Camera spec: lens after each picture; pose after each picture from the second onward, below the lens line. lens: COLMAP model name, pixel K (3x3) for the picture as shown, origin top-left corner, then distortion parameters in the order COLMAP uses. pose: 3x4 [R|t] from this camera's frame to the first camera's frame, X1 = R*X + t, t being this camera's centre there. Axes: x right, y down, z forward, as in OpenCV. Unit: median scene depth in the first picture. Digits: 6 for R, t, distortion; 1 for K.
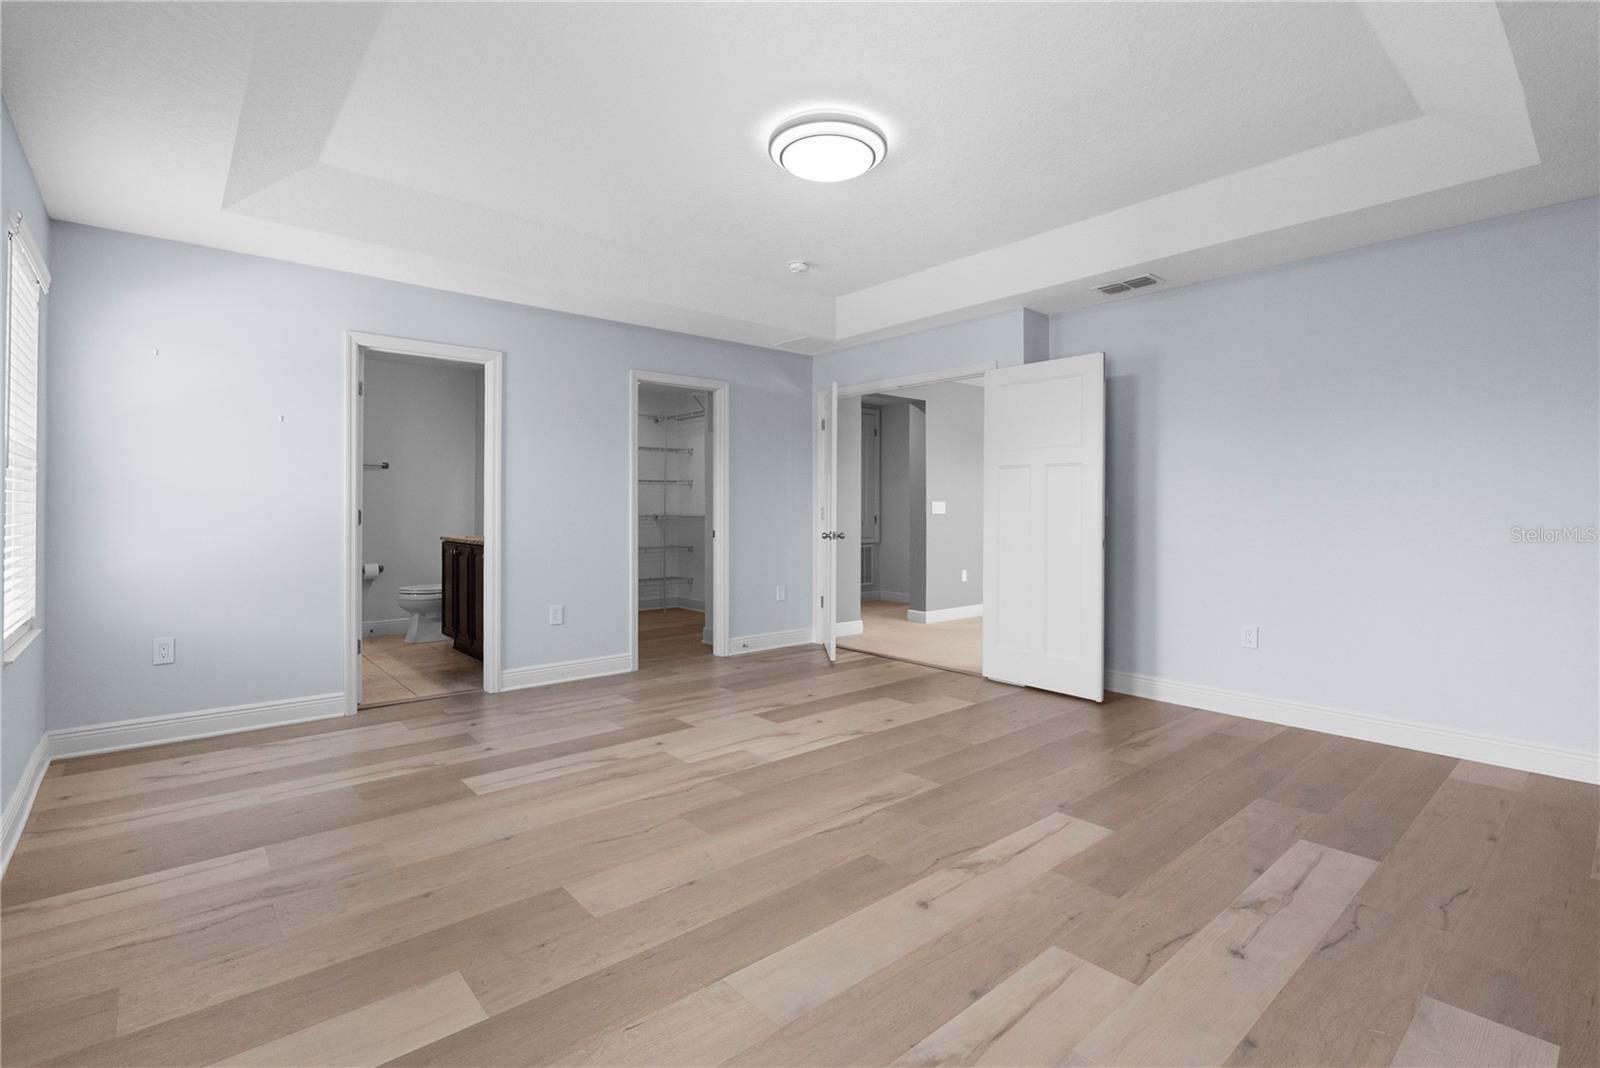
lens RADIAL K [[713.8, 0, 798.4], [0, 713.8, 518.3], [0, 0, 1]] dist [0.014195, -0.000061]
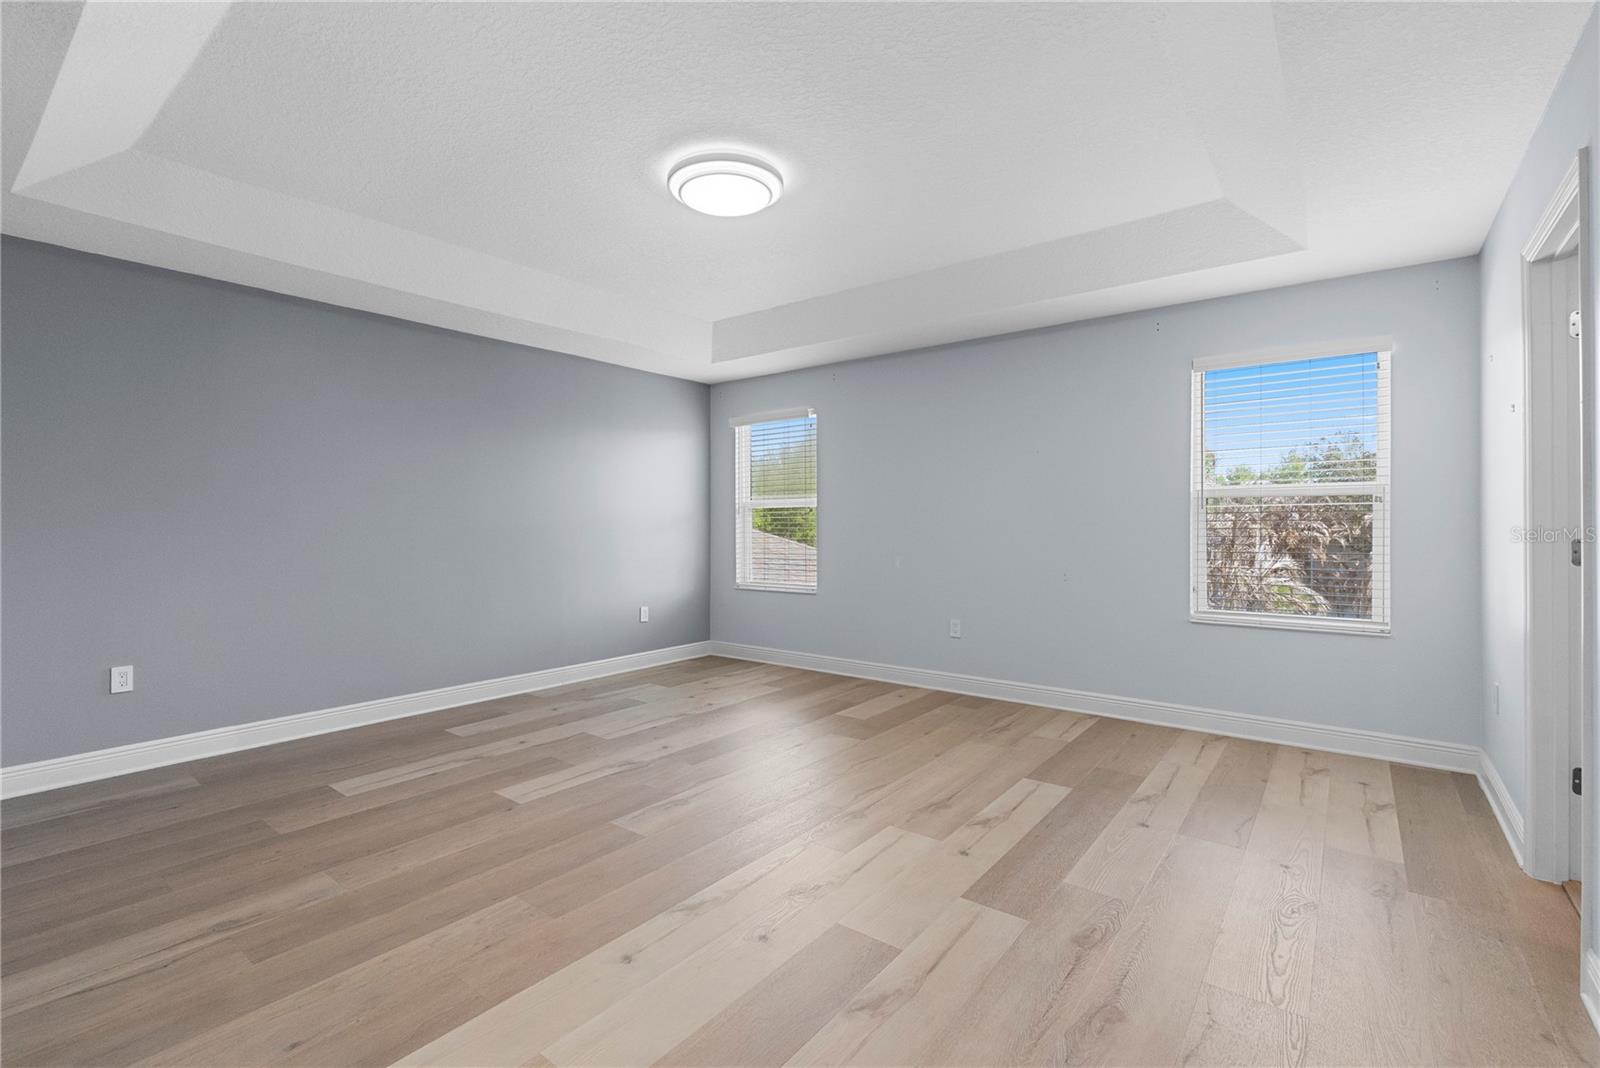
lens RADIAL K [[713.8, 0, 802.5], [0, 713.8, 526.2], [0, 0, 1]] dist [0.014195, -0.000061]
pose [[-0.978336, 0.002094, -0.207011, 0.162617], [-0.000884, 0.999897, 0.014292, -0.046044], [0.207020, 0.014165, -0.978234, 2.238663]]
